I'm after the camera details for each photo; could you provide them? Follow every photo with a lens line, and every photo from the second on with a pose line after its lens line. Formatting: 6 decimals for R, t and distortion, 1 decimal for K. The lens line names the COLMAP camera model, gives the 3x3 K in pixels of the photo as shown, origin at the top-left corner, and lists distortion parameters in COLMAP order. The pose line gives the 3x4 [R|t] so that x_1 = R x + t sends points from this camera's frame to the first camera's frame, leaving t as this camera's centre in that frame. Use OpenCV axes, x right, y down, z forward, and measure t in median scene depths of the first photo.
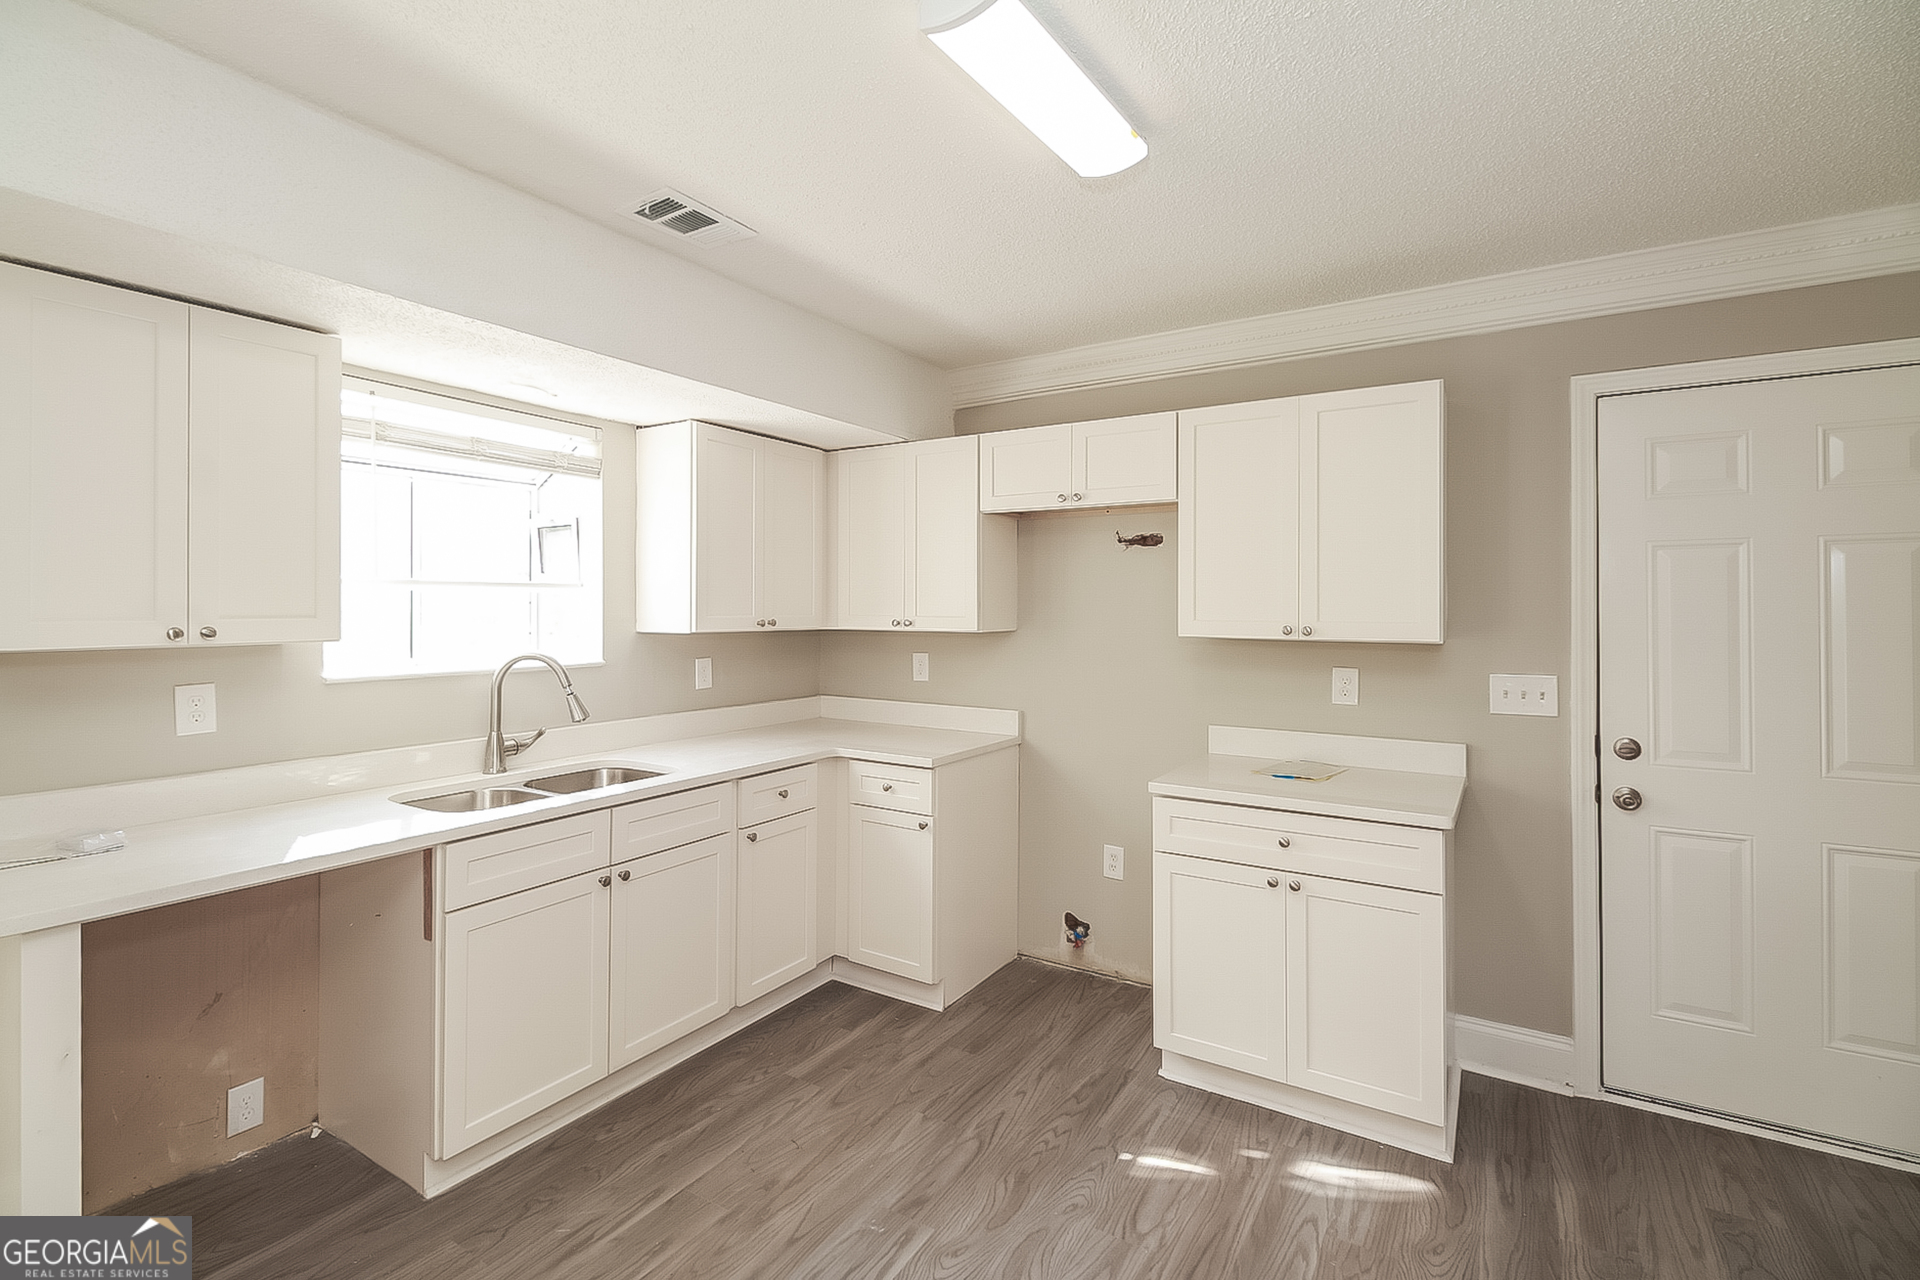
lens RADIAL K [[887.4, 0, 955.9], [0, 887.4, 608.1], [0, 0, 1]] dist [-0.002956, 0.000067]
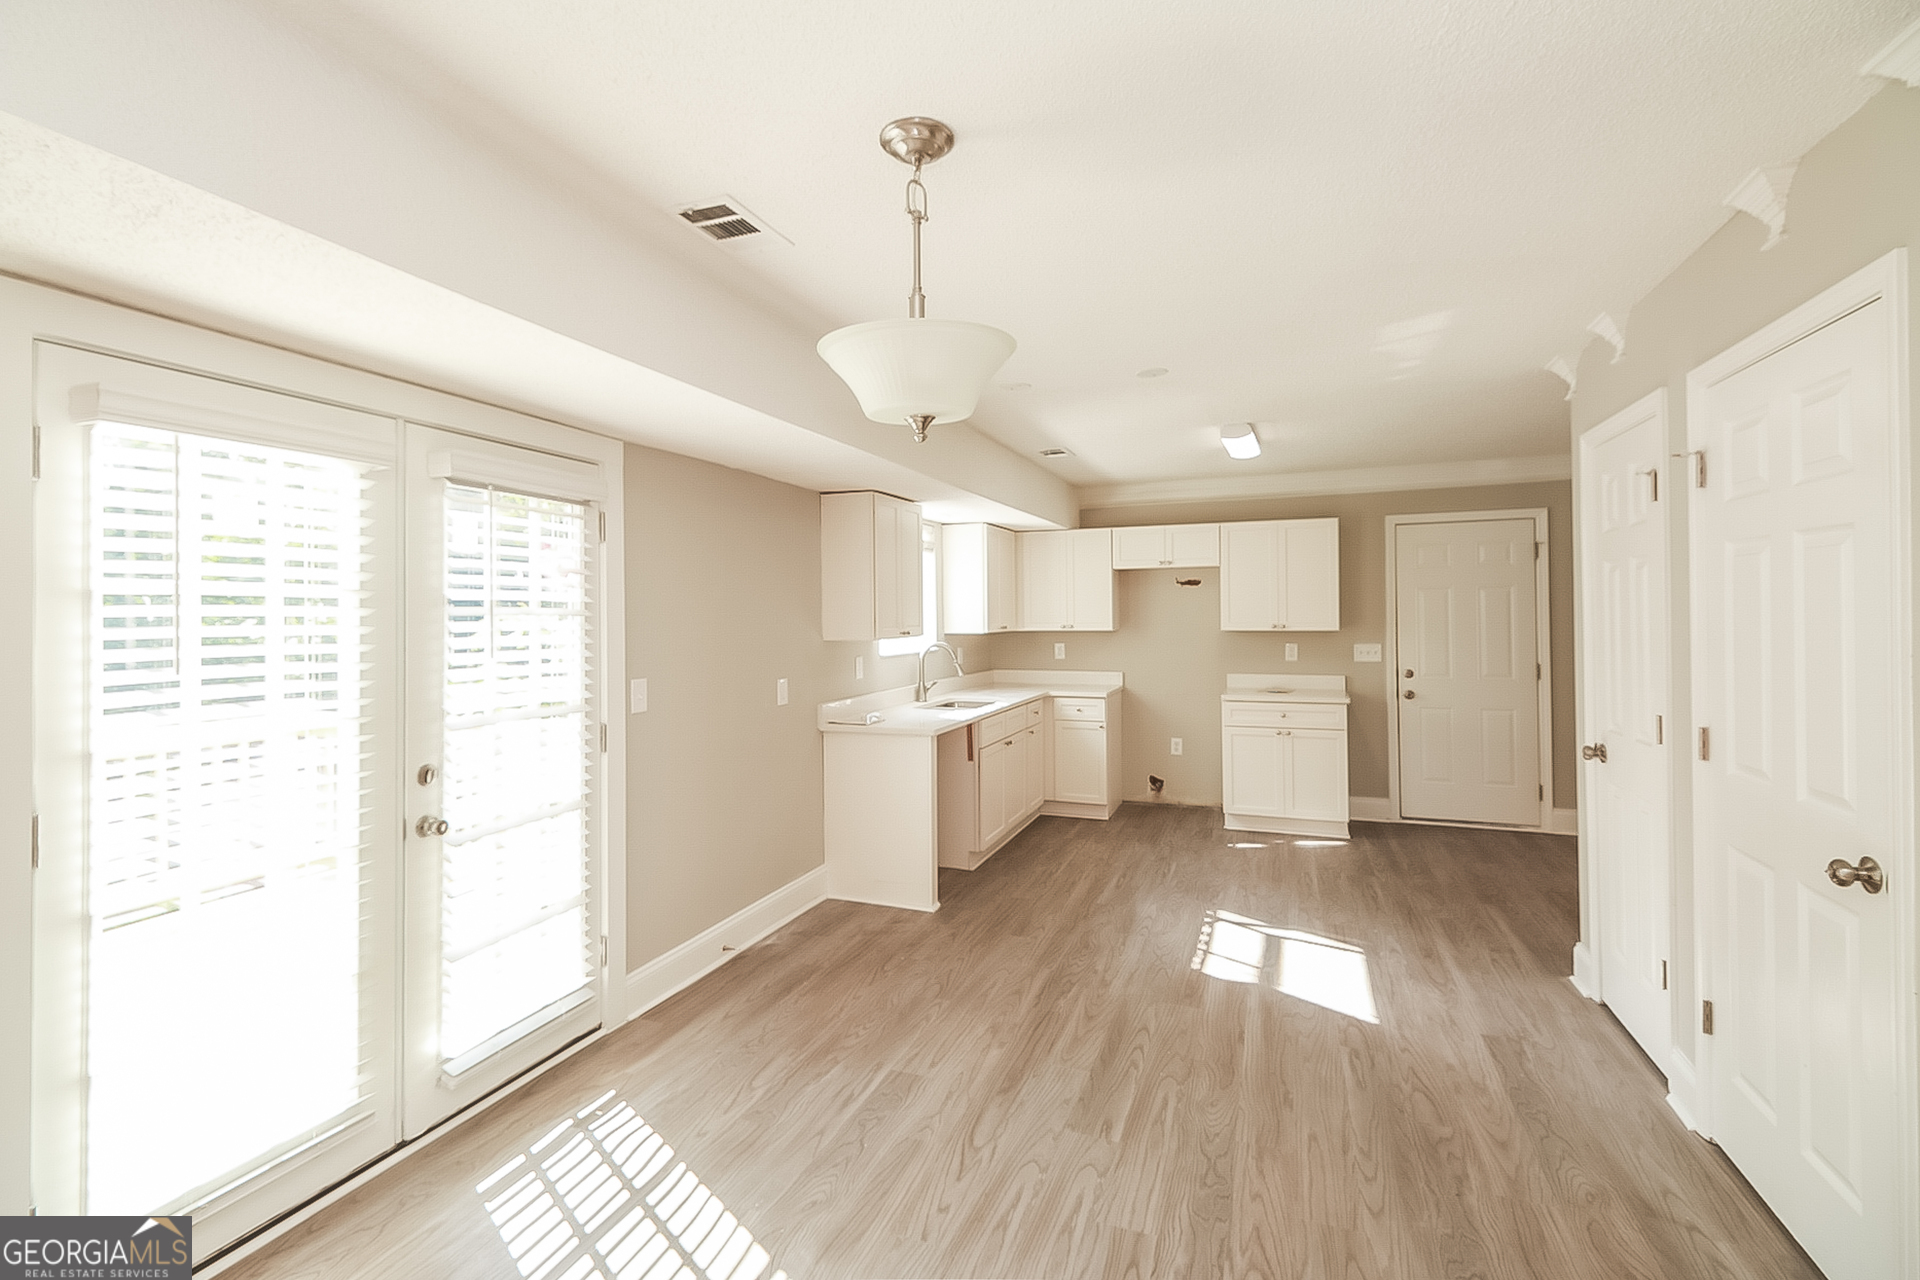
lens RADIAL K [[887.4, 0, 957.7], [0, 887.4, 623.6], [0, 0, 1]] dist [-0.002956, 0.000067]
pose [[0.977197, -0.017237, 0.211636, -0.779897], [0.015167, 0.999820, 0.011400, -0.017479], [-0.211794, -0.007930, 0.977282, -0.899993]]
